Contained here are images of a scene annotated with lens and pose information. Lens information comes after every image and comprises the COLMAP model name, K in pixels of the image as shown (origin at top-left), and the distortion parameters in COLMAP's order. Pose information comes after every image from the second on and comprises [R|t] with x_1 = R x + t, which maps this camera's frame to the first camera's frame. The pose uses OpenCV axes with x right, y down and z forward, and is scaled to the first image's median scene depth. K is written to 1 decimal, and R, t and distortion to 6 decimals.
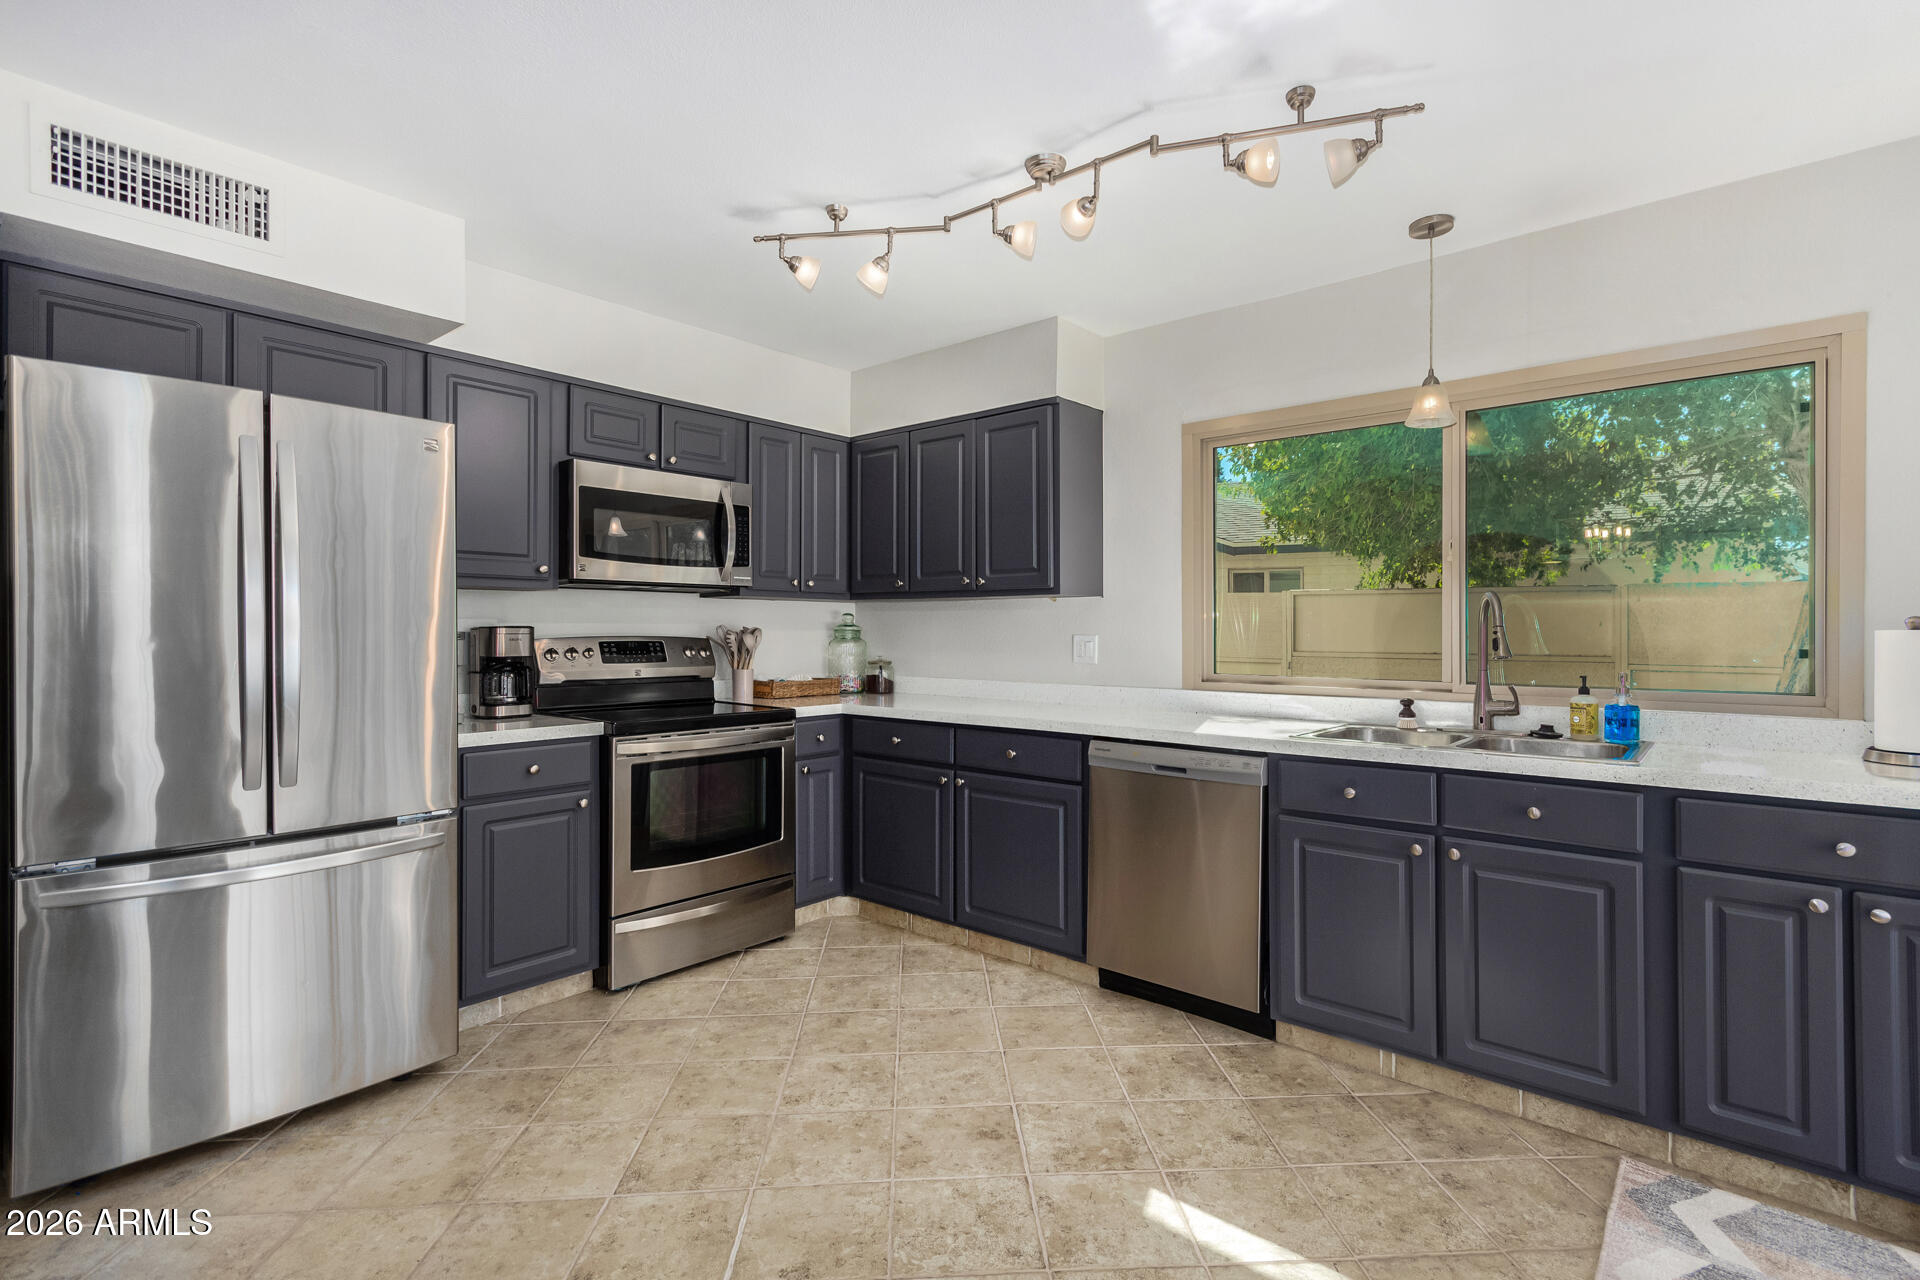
lens RADIAL K [[899.2, 0, 974.0], [0, 899.2, 630.8], [0, 0, 1]] dist [0.005916, 0.001250]
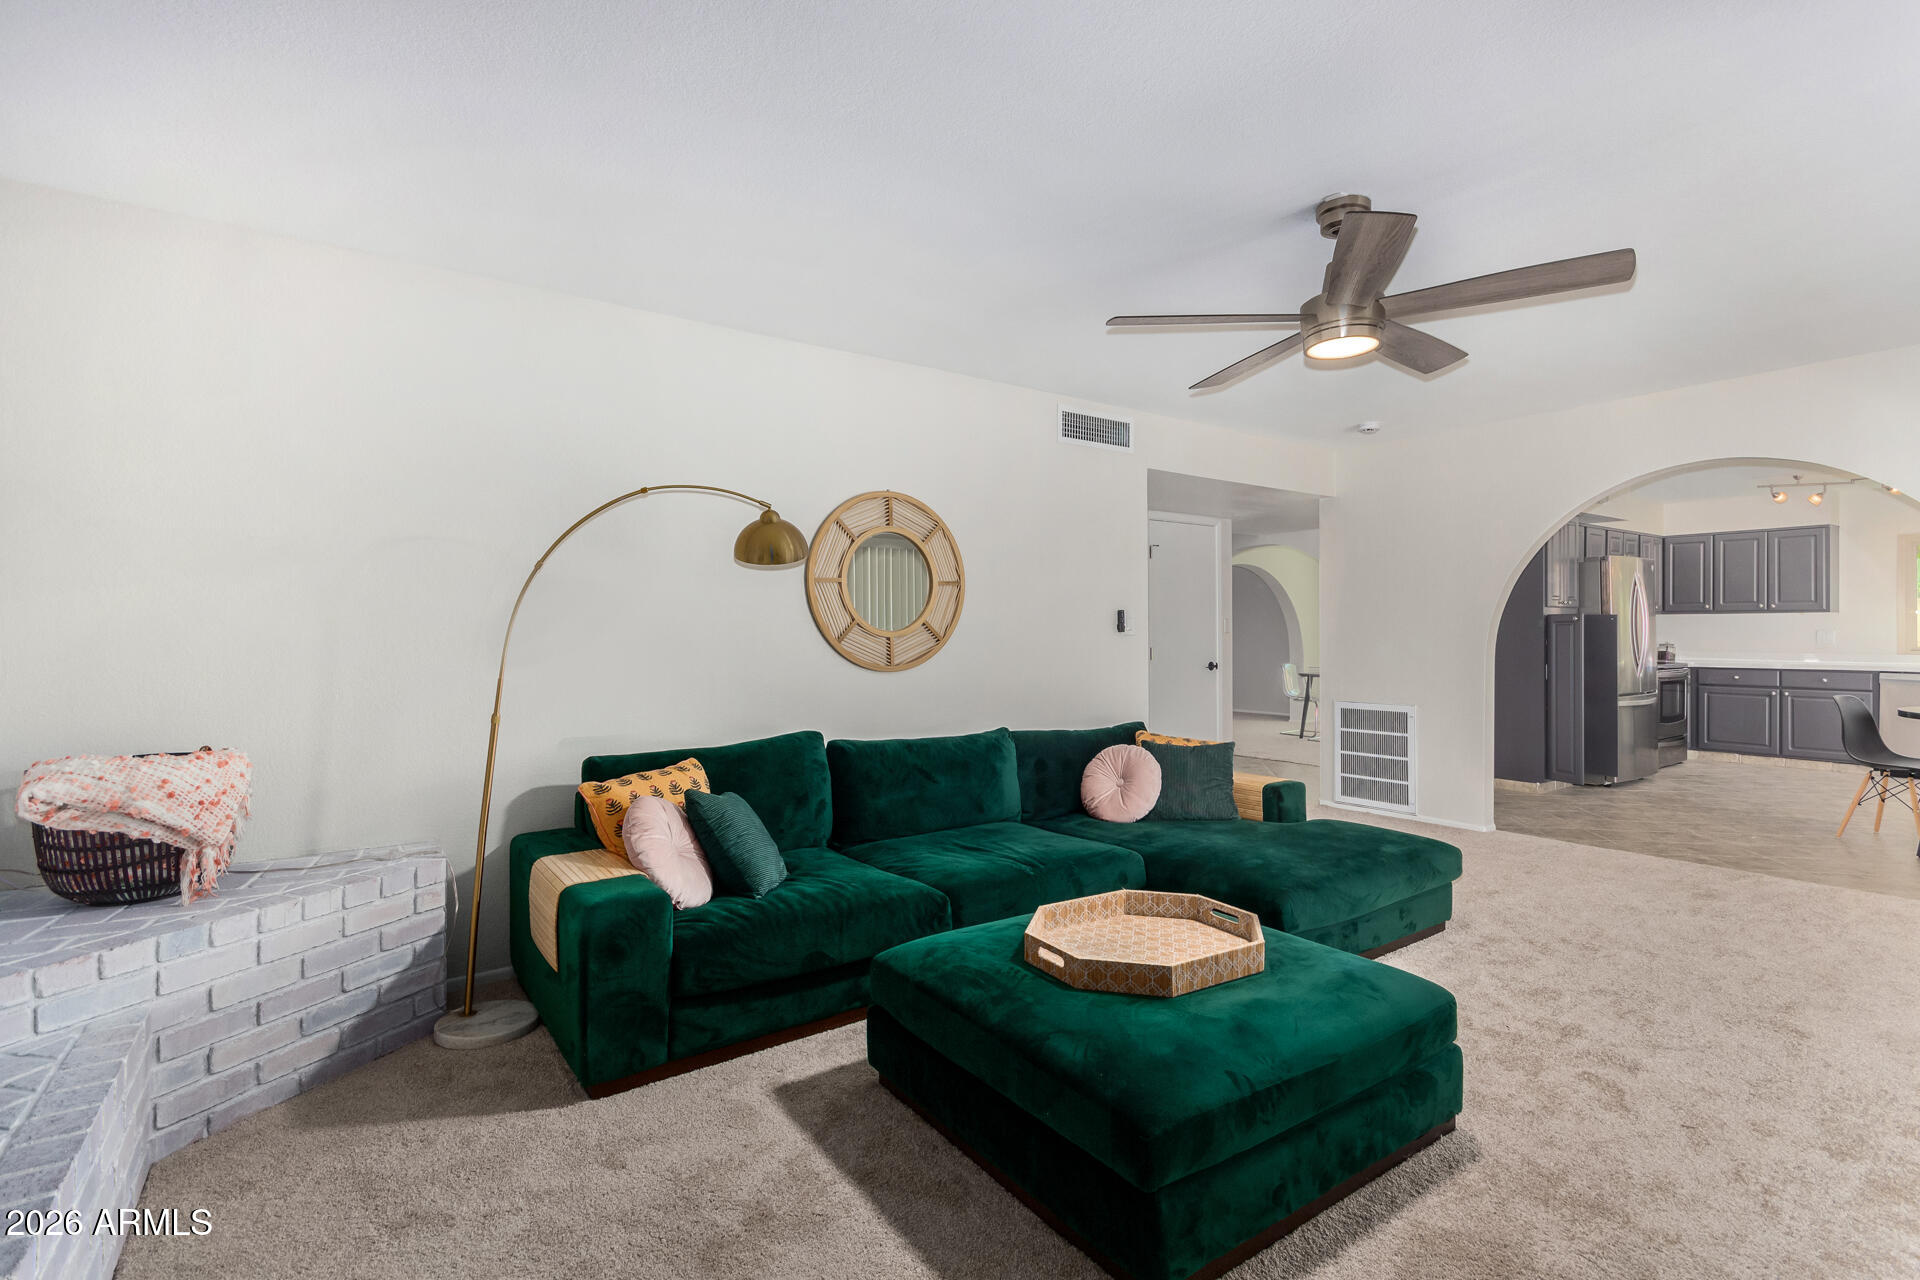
lens RADIAL K [[899.2, 0, 963.9], [0, 899.2, 639.8], [0, 0, 1]] dist [0.005916, 0.001250]
pose [[0.965718, -0.002410, -0.259582, -1.915415], [0.005679, 0.999914, 0.011845, -0.014644], [0.259531, -0.012913, 0.965648, -2.359029]]
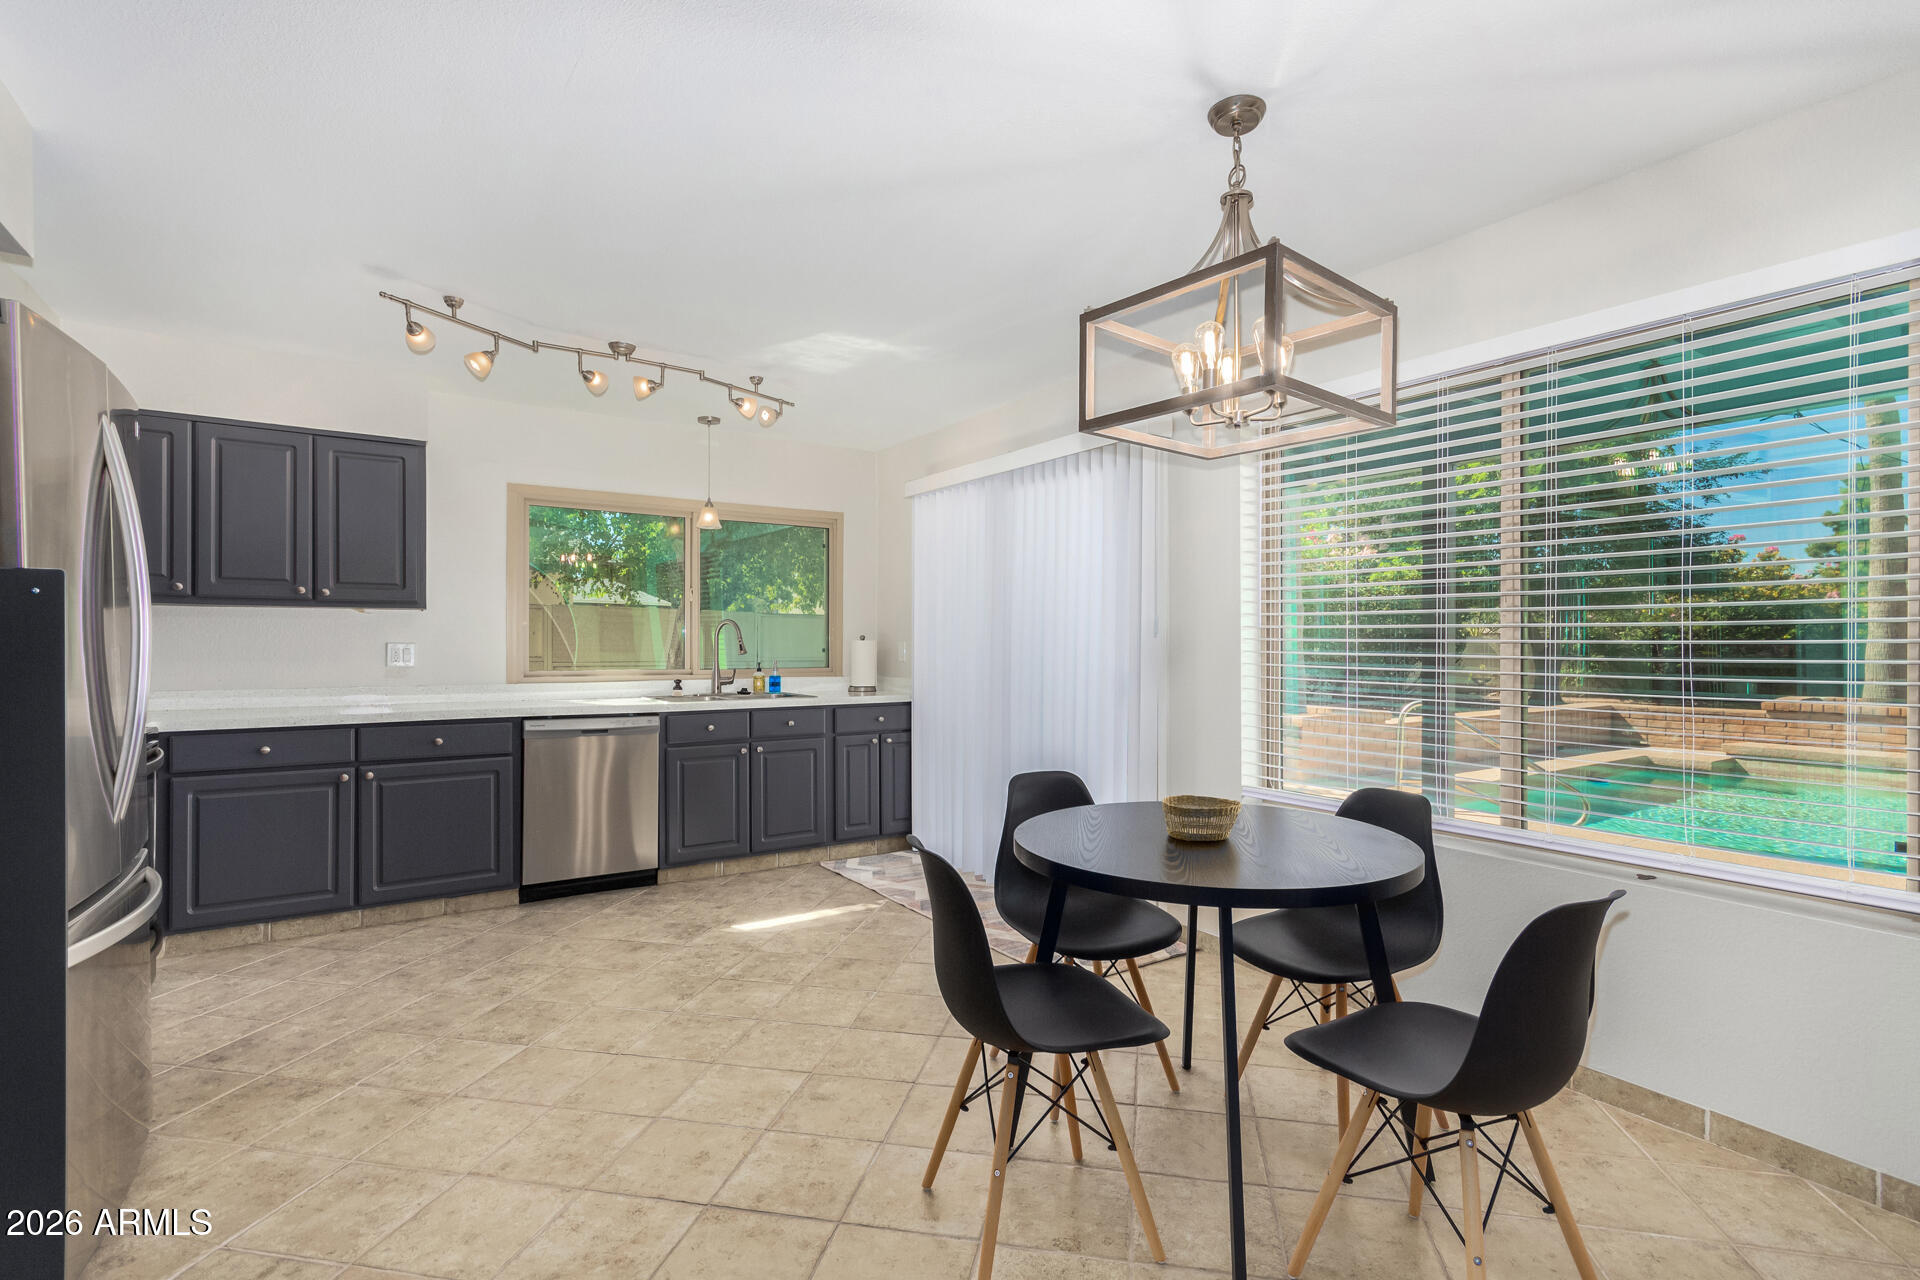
lens RADIAL K [[899.2, 0, 979.7], [0, 899.2, 645.7], [0, 0, 1]] dist [0.005916, 0.001250]
pose [[0.273126, -0.005840, 0.961961, -1.160623], [-0.003005, 0.999972, 0.006924, -0.003551], [-0.961974, -0.004782, 0.273100, -0.036557]]
